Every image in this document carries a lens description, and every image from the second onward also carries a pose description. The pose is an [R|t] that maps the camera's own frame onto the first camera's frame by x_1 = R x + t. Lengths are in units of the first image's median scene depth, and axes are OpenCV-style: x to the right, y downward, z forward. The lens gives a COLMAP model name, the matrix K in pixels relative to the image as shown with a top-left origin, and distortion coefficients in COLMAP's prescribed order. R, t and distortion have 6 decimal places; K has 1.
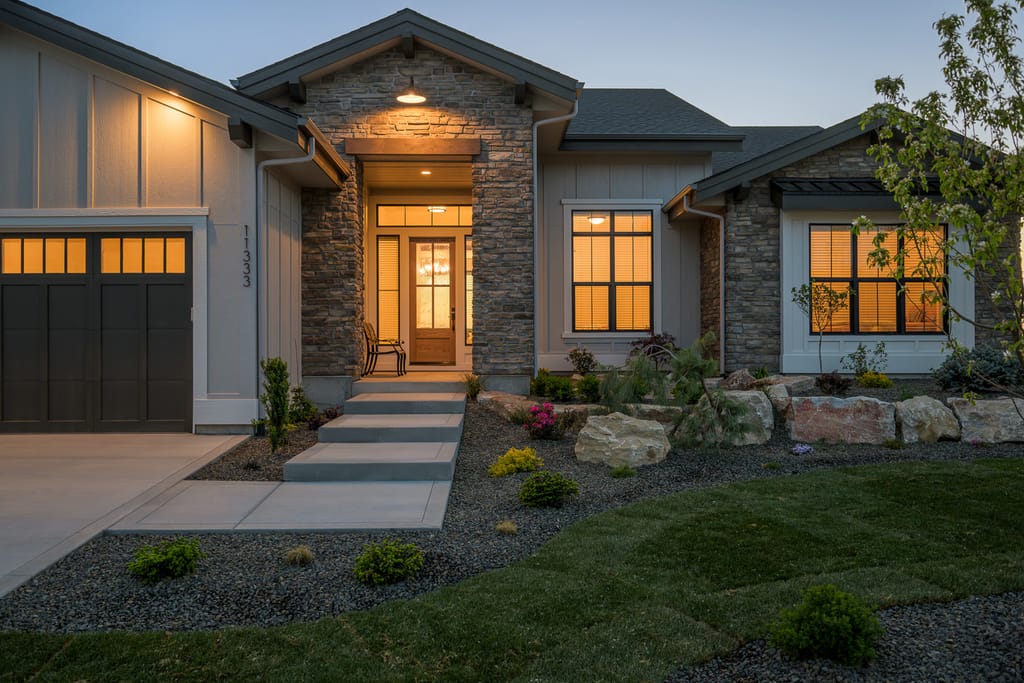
lens RADIAL K [[840.2, 0, 473.5], [0, 840.2, 342.9], [0, 0, 1]] dist [-0.000831, -0.009250]
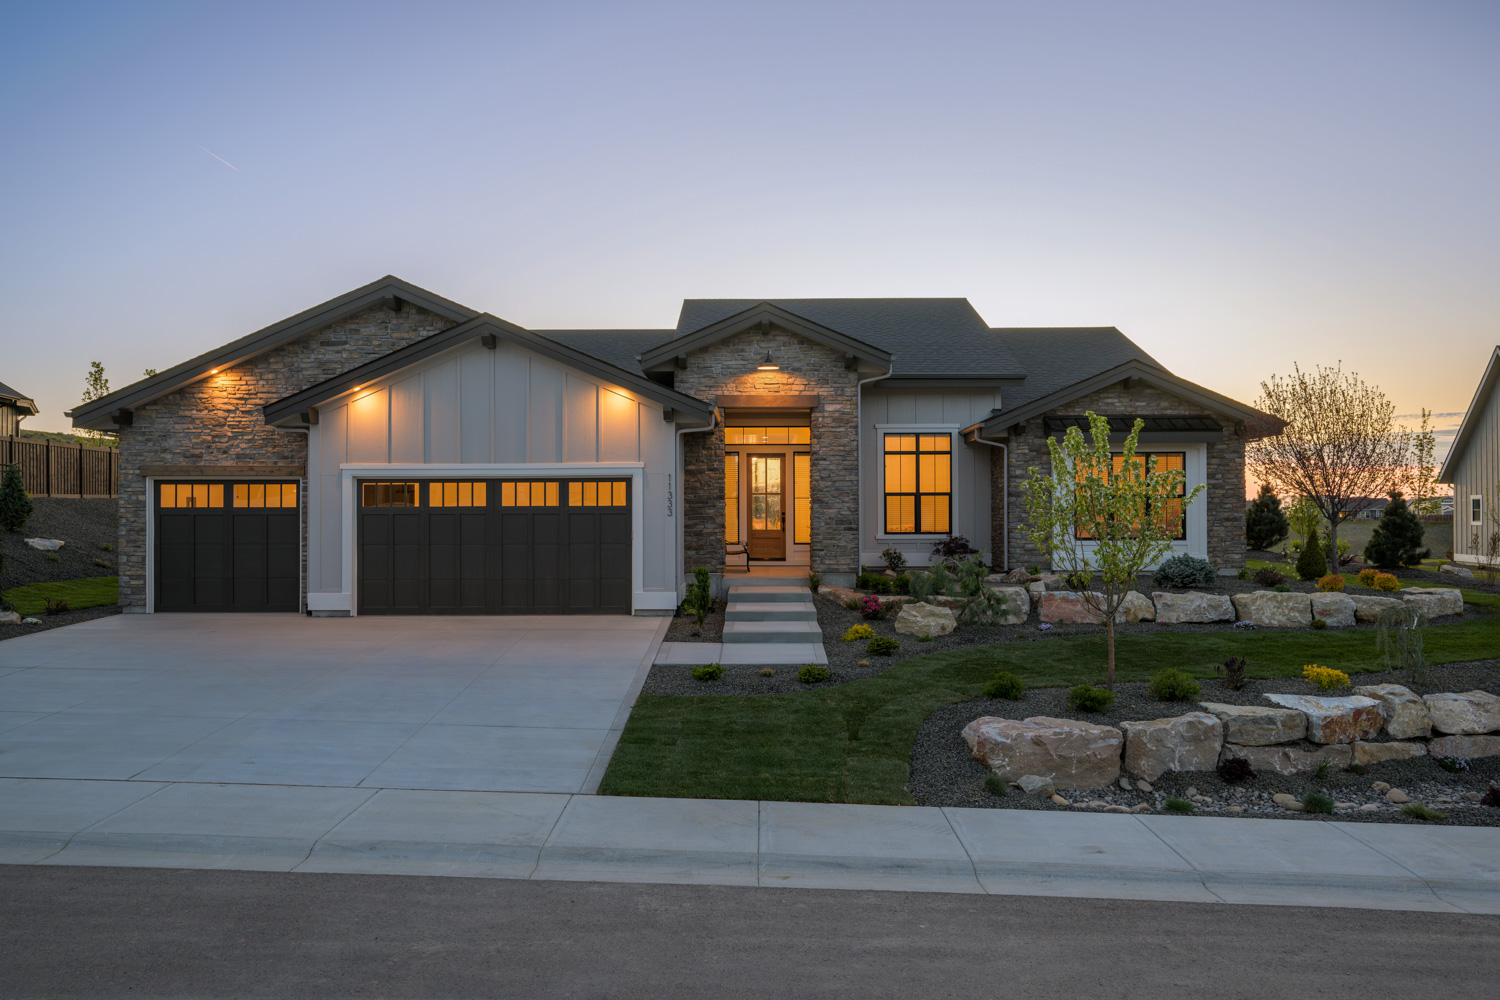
lens RADIAL K [[1136.8, 0, 696.9], [0, 1136.8, 497.2], [0, 0, 1]] dist [-0.001496, -0.006292]
pose [[0.999675, 0.000361, -0.025480, -0.138348], [-0.000473, 0.999990, -0.004366, -0.073392], [0.025478, 0.004376, 0.999666, -0.803907]]
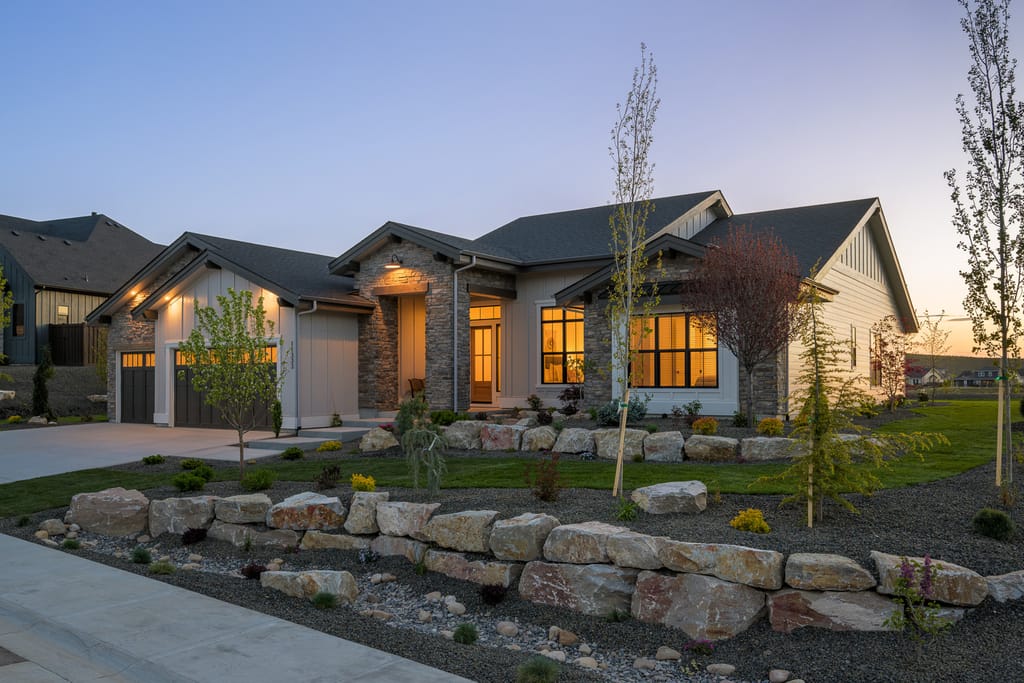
lens RADIAL K [[840.2, 0, 473.5], [0, 840.2, 342.9], [0, 0, 1]] dist [-0.000831, -0.009250]
pose [[0.804018, -0.026977, -0.593993, 1.196292], [0.004268, 0.999206, -0.039603, -0.035422], [0.594590, 0.029307, 0.803495, -0.435543]]
